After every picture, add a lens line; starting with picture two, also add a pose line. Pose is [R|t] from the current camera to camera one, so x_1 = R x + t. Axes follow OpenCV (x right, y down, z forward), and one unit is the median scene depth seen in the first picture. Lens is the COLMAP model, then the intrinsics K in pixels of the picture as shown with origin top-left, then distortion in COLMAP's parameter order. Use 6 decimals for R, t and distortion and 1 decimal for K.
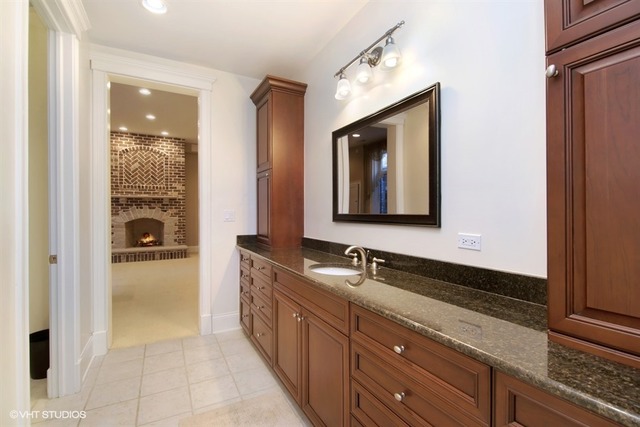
lens RADIAL K [[298.2, 0, 320.0], [0, 298.2, 213.6], [0, 0, 1]] dist [-0.000184, -0.000348]
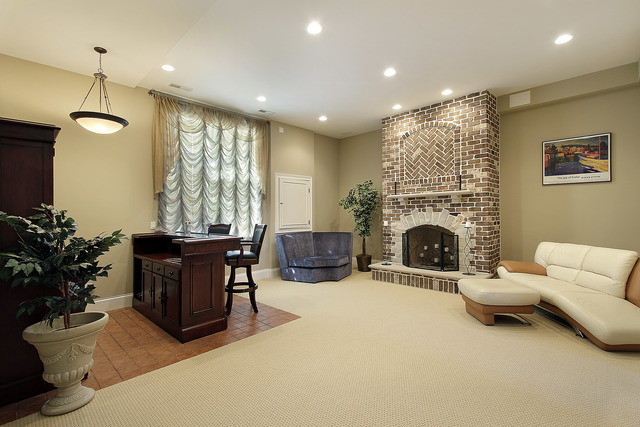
lens RADIAL K [[294.3, 0, 319.6], [0, 294.3, 213.1], [0, 0, 1]] dist [0.000089, 0.000020]
pose [[0.300925, -0.011796, -0.953575, -0.007574], [0.007009, 0.999924, -0.010158, -0.007531], [0.953622, -0.003626, 0.300985, 0.552075]]
